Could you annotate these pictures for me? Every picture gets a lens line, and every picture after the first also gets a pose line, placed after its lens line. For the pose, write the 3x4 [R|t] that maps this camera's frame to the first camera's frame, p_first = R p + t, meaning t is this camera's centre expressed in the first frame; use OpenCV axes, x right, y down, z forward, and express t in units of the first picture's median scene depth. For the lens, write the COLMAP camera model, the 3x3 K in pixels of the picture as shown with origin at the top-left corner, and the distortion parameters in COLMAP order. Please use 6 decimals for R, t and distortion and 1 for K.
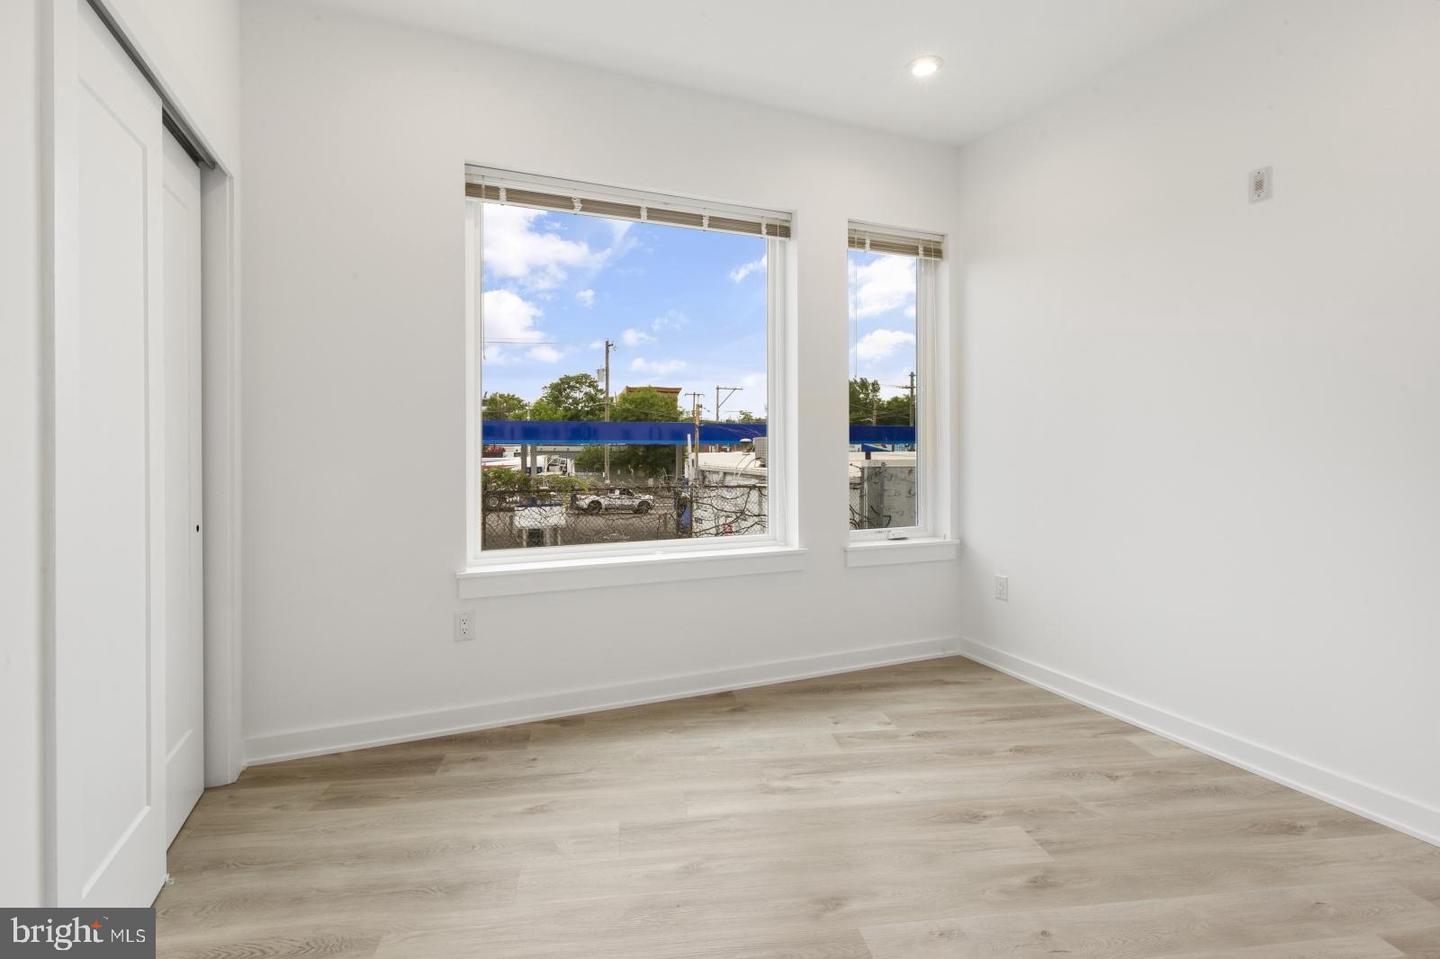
lens RADIAL K [[673.7, 0, 703.4], [0, 673.7, 448.4], [0, 0, 1]] dist [0.003685, -0.000473]
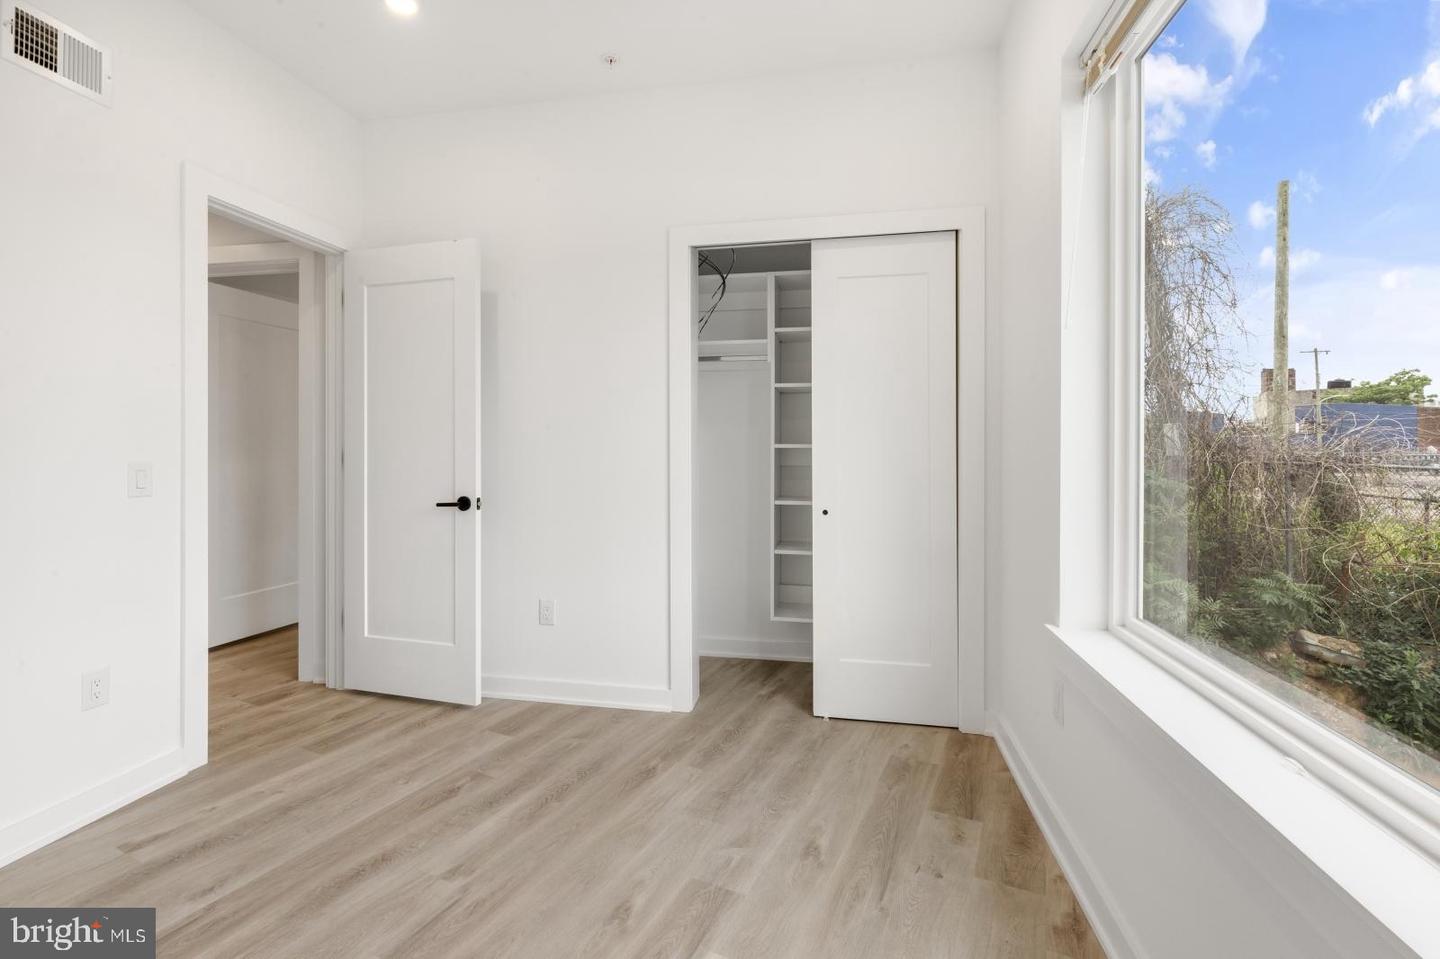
lens RADIAL K [[666.4, 0, 712.5], [0, 666.4, 448.5], [0, 0, 1]] dist [0.000886, -0.000348]
pose [[-0.558830, -0.000967, -0.829282, 0.470527], [-0.010286, 0.999930, 0.005766, -0.009446], [0.829218, 0.011752, -0.558801, 1.136675]]
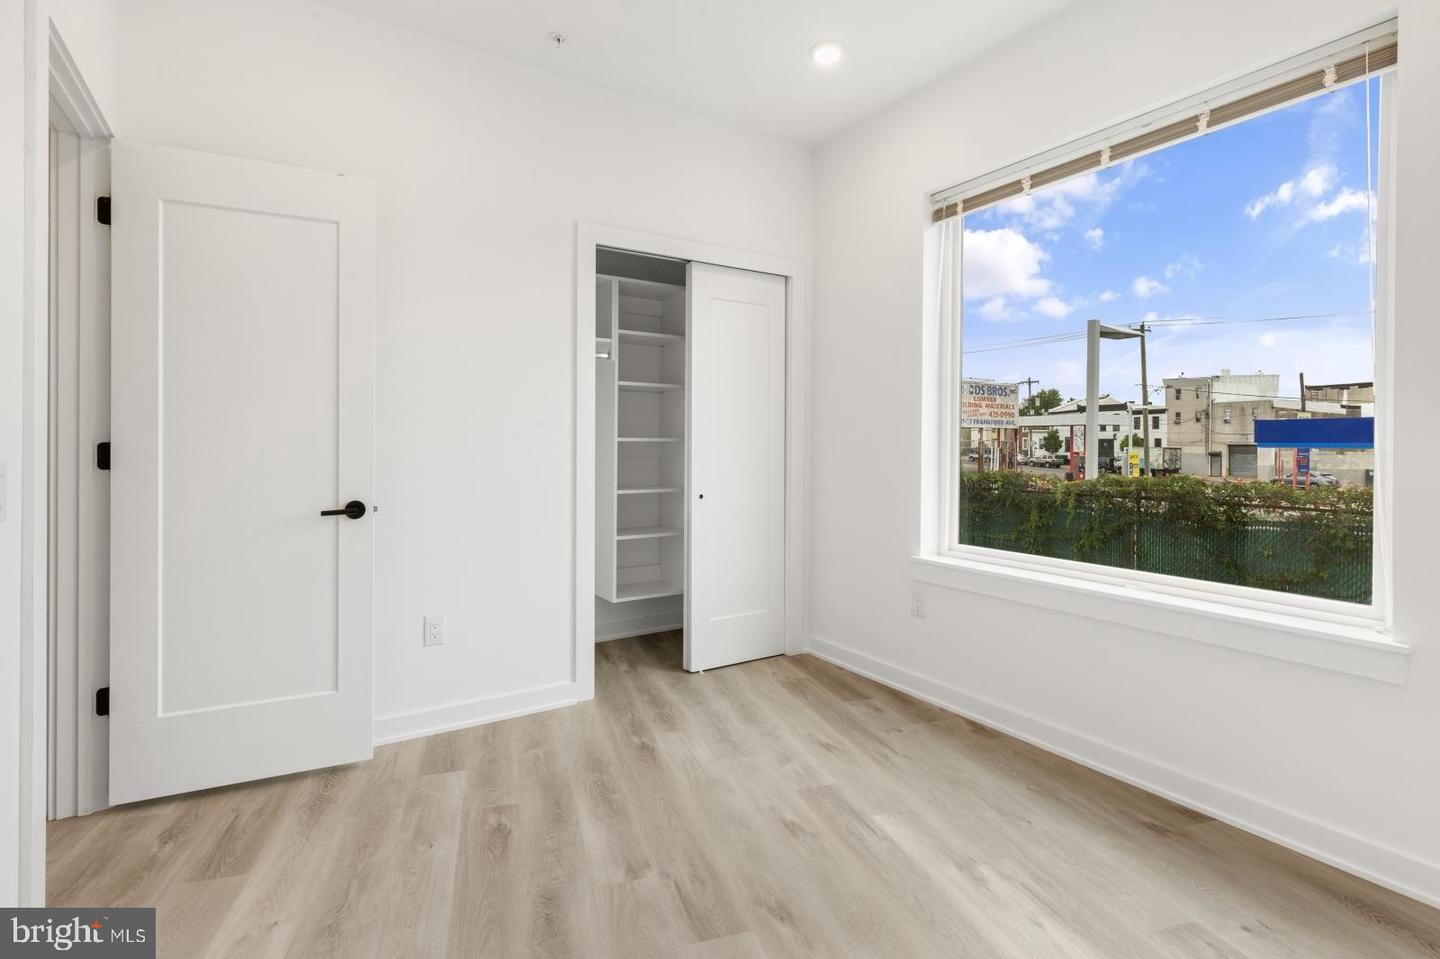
lens RADIAL K [[673.7, 0, 703.4], [0, 673.7, 448.4], [0, 0, 1]] dist [0.003685, -0.000473]
pose [[0.159959, 0.006182, -0.987104, 0.739075], [-0.014157, 0.999892, 0.003968, 0.001736], [0.987022, 0.013340, 0.160029, 0.476501]]
